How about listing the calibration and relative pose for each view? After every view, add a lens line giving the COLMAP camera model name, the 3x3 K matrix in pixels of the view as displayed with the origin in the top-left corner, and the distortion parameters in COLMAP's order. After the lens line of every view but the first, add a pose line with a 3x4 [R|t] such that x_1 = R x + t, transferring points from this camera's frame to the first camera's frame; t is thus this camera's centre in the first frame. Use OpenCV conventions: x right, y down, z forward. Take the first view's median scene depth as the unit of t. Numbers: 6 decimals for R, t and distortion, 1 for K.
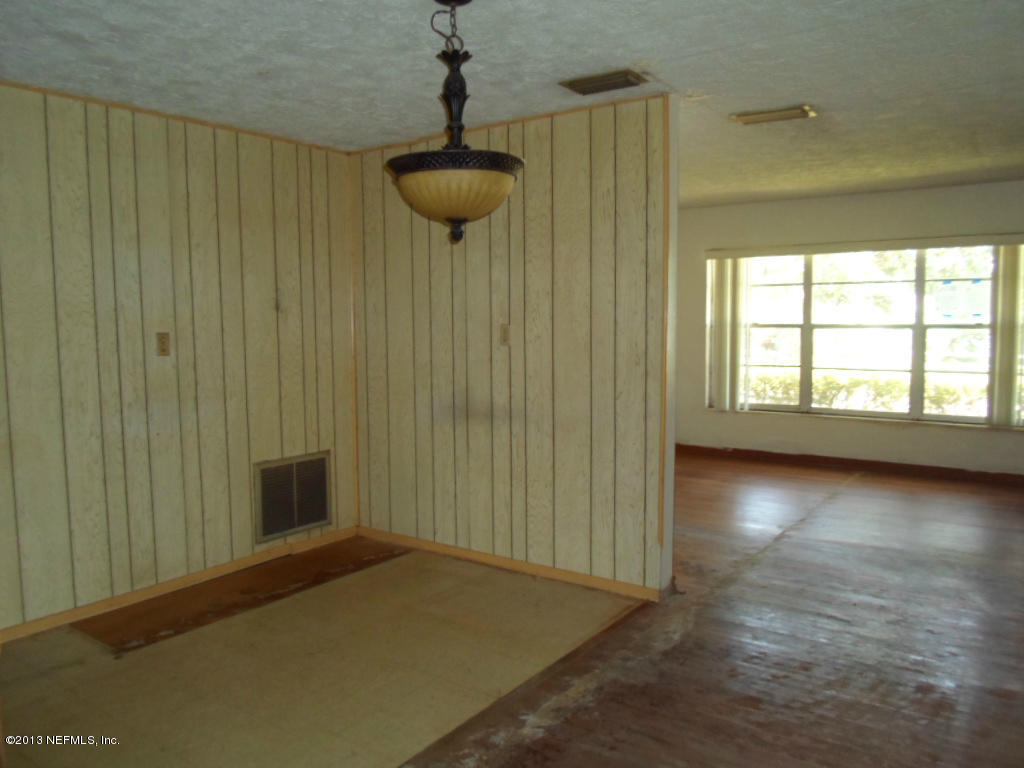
lens RADIAL K [[795.8, 0, 506.9], [0, 795.8, 386.6], [0, 0, 1]] dist [-0.032862, -0.000234]
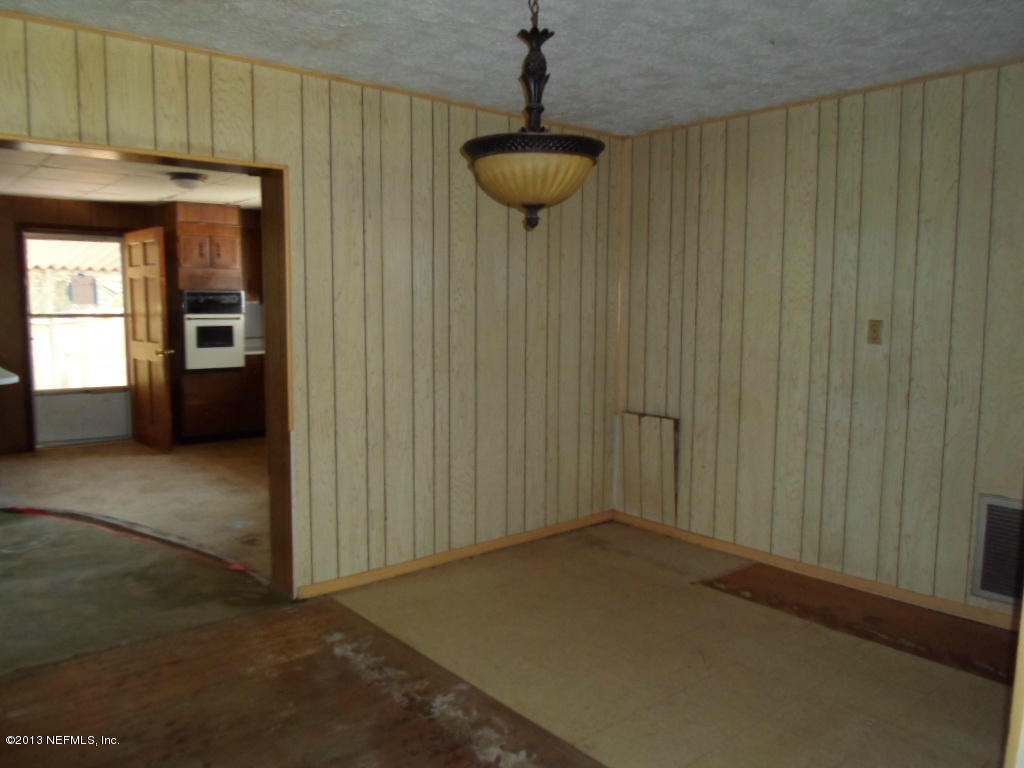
lens RADIAL K [[795.8, 0, 506.9], [0, 795.8, 386.6], [0, 0, 1]] dist [-0.032862, -0.000234]
pose [[-0.248397, 0.112586, -0.962093, 0.621745], [-0.088494, 0.986431, 0.138282, -0.084897], [0.964608, 0.119489, -0.235063, 0.843796]]
